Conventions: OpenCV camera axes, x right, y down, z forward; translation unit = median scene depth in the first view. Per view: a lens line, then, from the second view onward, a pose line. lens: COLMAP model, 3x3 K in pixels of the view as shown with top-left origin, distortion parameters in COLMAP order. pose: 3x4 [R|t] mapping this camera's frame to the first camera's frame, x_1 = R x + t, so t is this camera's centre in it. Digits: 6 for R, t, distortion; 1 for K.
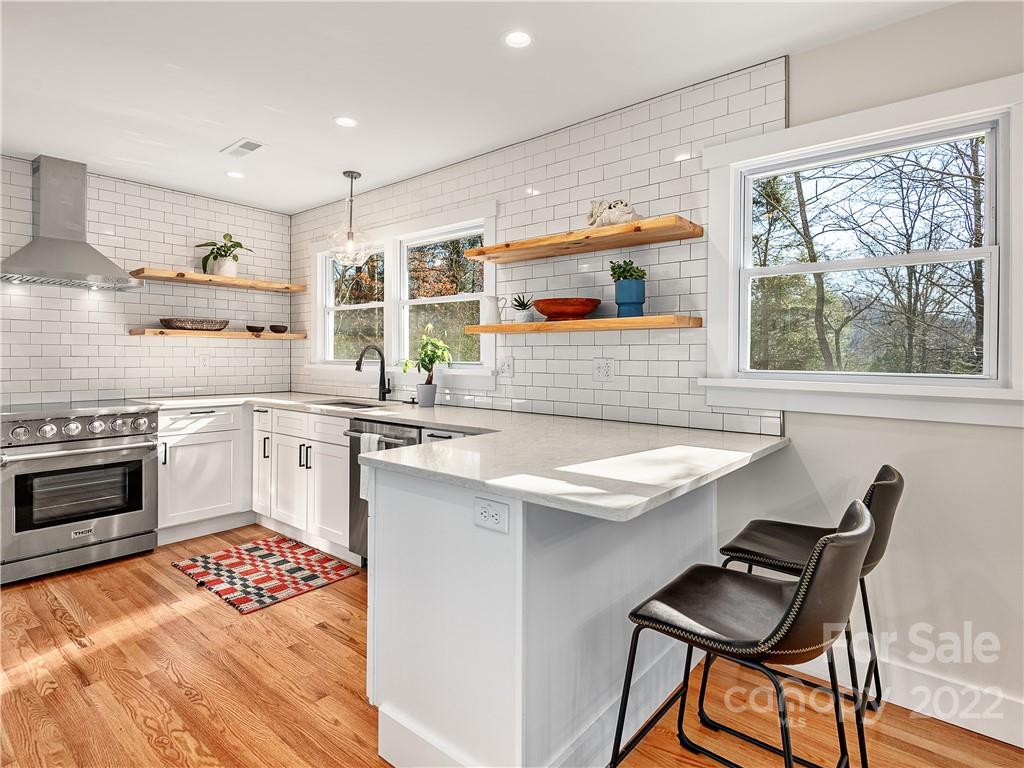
lens RADIAL K [[545.1, 0, 541.3], [0, 545.1, 352.9], [0, 0, 1]] dist [0.001949, -0.001041]
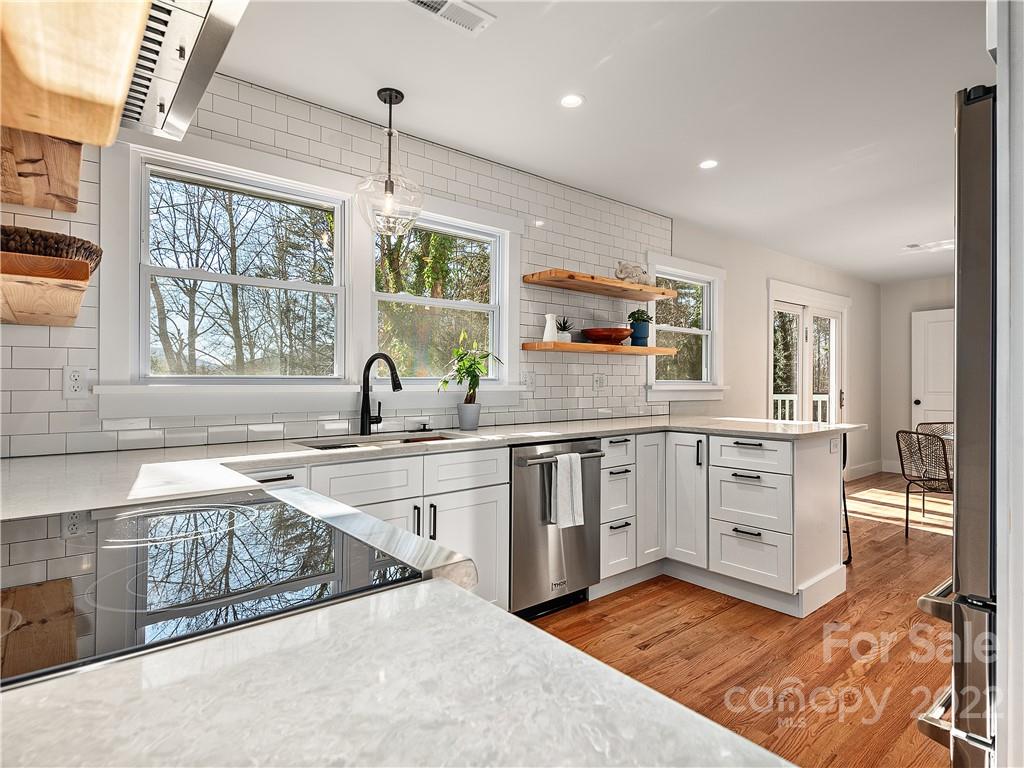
lens RADIAL K [[539.6, 0, 512.0], [0, 539.6, 384.0], [0, 0, 1]] dist [0.004051, 0.000640]
pose [[0.205604, -0.005413, 0.978620, -1.285369], [-0.000868, 0.999983, 0.005714, 0.028074], [-0.978635, -0.002024, 0.205596, 0.959821]]
